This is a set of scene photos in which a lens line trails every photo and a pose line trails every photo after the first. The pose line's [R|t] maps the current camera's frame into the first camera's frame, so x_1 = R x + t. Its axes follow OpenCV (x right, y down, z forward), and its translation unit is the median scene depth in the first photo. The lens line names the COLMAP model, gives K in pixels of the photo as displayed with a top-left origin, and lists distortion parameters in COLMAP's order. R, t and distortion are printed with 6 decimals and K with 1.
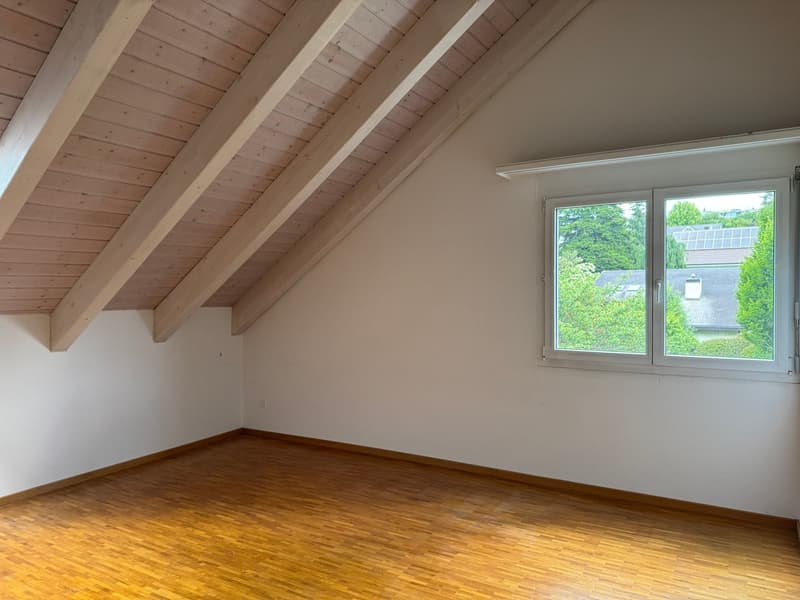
lens RADIAL K [[554.6, 0, 397.7], [0, 554.6, 301.0], [0, 0, 1]] dist [0.083604, -0.089265]
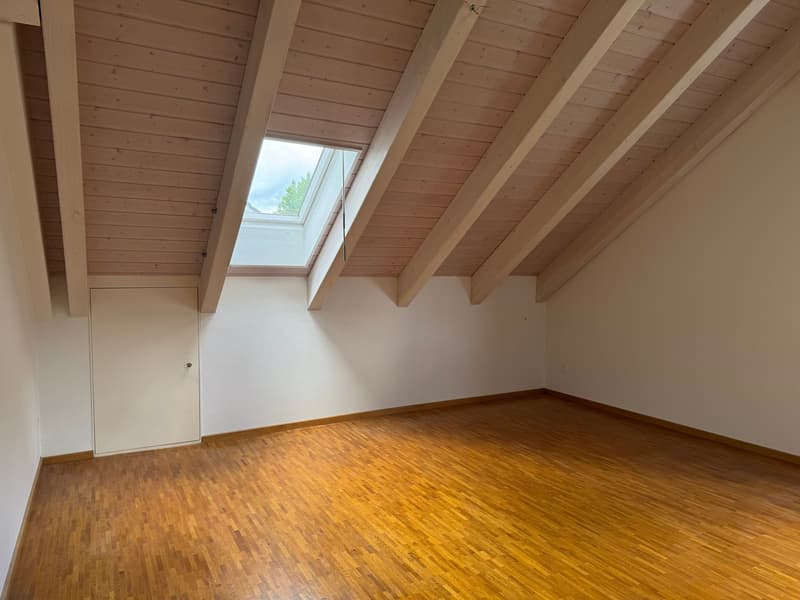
lens RADIAL K [[554.6, 0, 397.7], [0, 554.6, 301.0], [0, 0, 1]] dist [0.083604, -0.089265]
pose [[0.856916, 0.040397, -0.513870, 0.045616], [-0.018558, 0.998696, 0.047564, 0.021654], [0.515122, -0.031222, 0.856548, -0.104166]]
